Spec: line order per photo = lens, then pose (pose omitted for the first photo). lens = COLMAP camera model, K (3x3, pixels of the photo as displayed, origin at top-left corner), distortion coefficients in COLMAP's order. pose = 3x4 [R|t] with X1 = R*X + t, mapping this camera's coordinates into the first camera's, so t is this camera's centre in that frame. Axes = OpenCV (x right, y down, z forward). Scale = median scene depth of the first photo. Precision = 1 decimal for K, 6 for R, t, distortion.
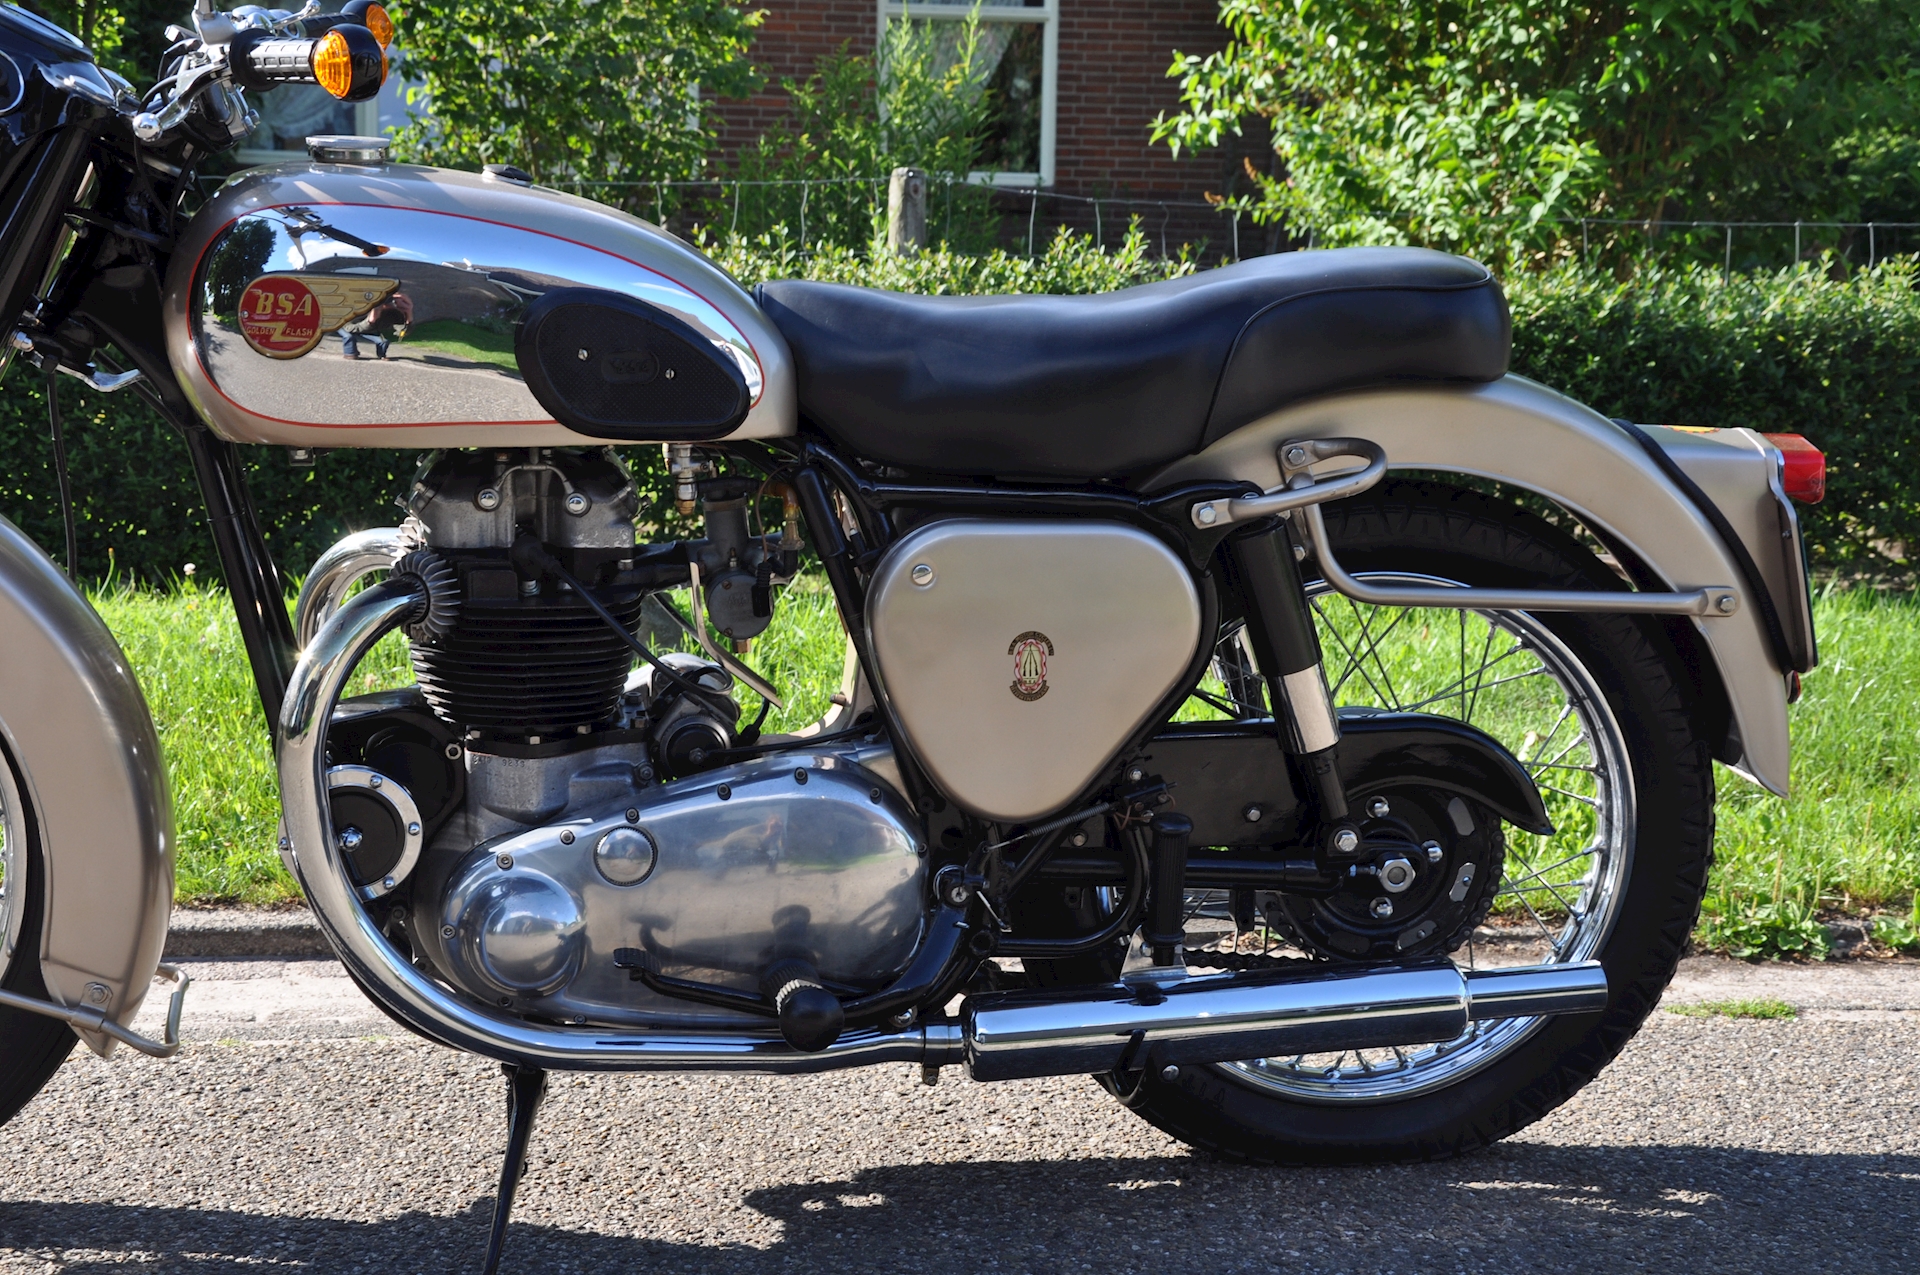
lens RADIAL K [[2794.0, 0, 957.8], [0, 2794.0, 651.5], [0, 0, 1]] dist [0.111577, 0.460644]
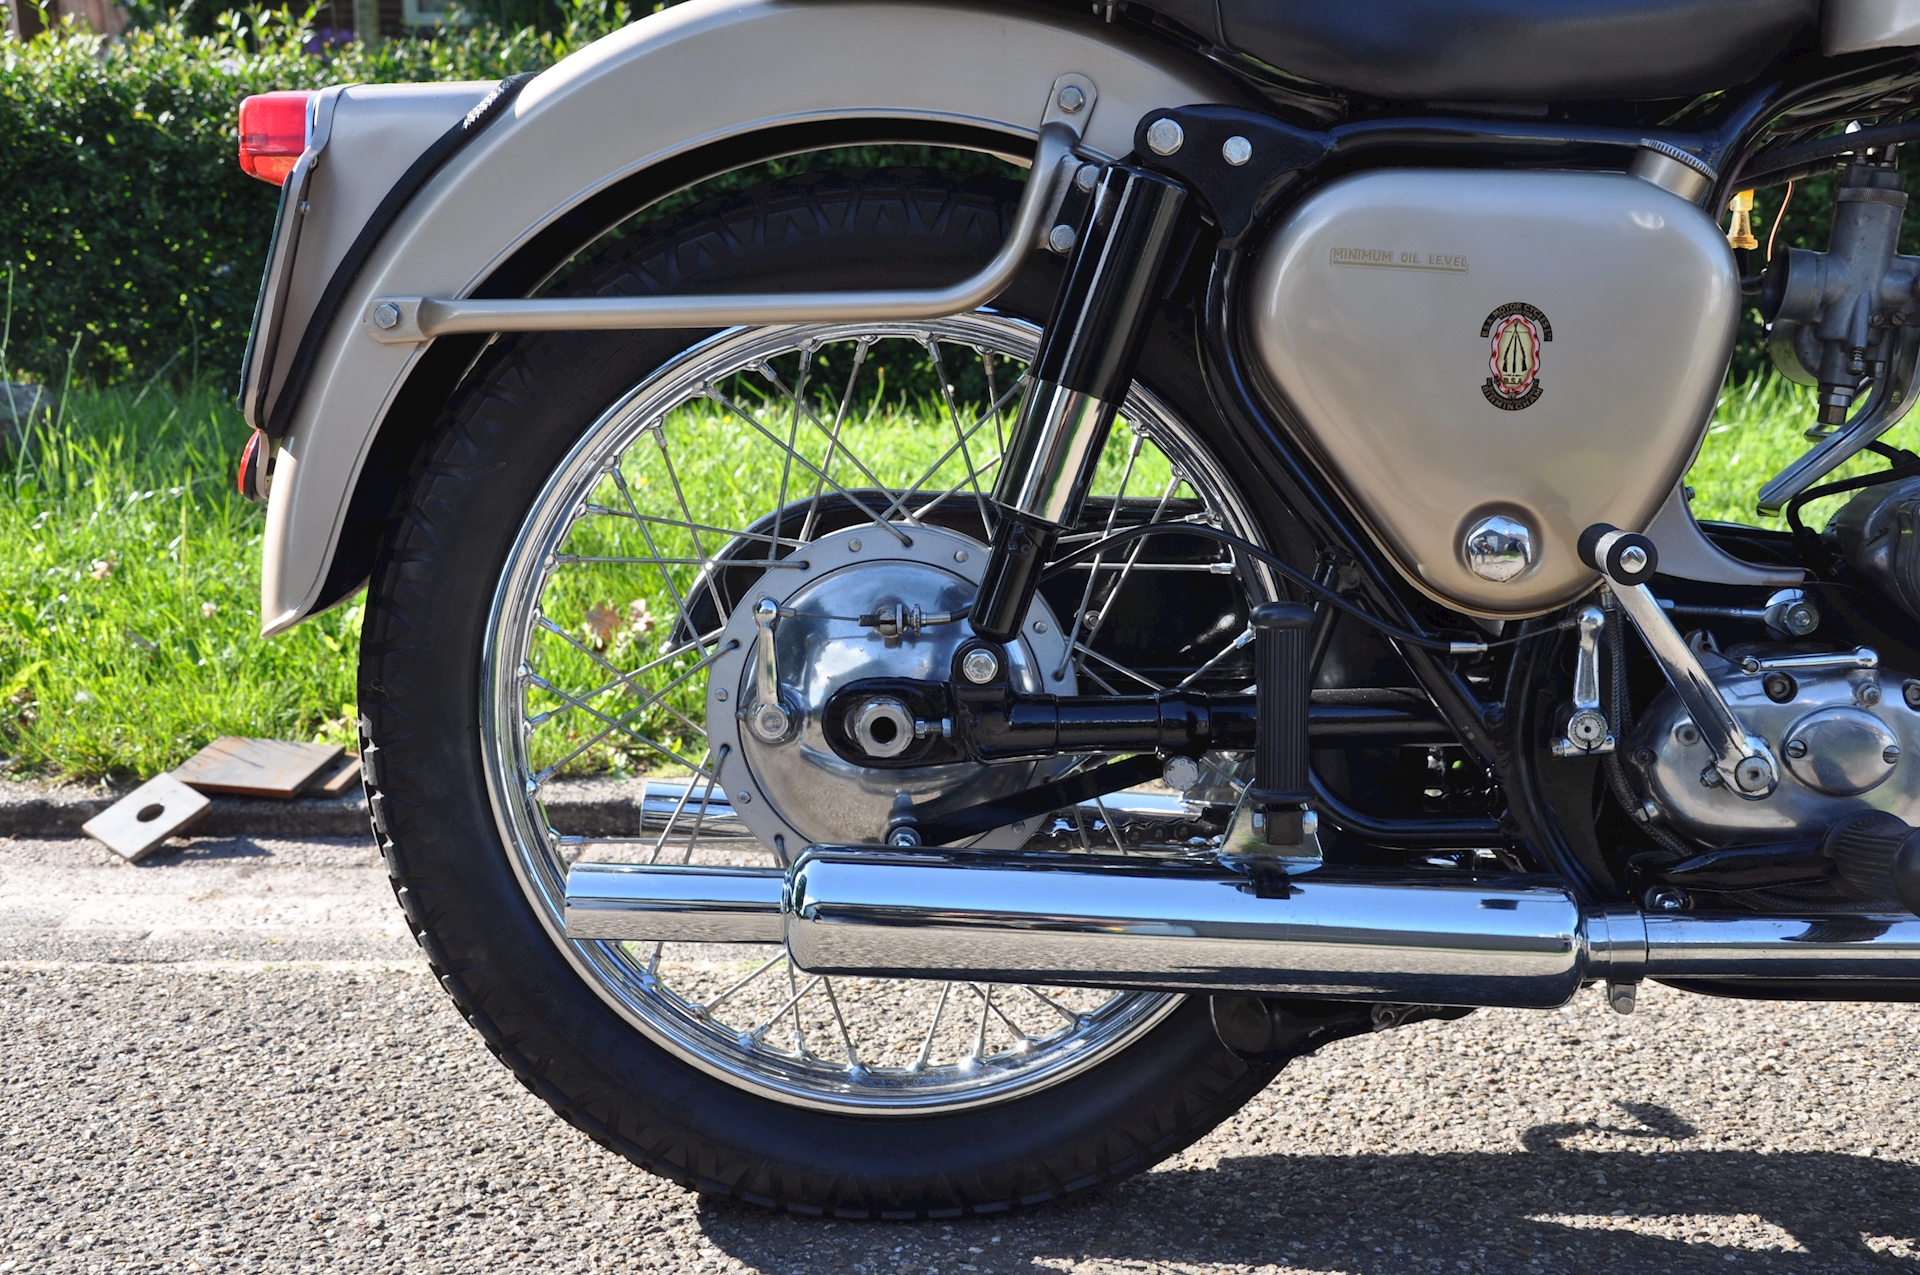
lens RADIAL K [[2588.6, 0, 960.0], [0, 2588.6, 637.5], [0, 0, 1]] dist [0.068235, 0.392004]
pose [[0.984967, 0.008261, -0.172545, -0.258313], [0.001332, 0.998463, 0.055407, 0.008600], [0.172738, -0.054804, 0.983442, 0.363569]]
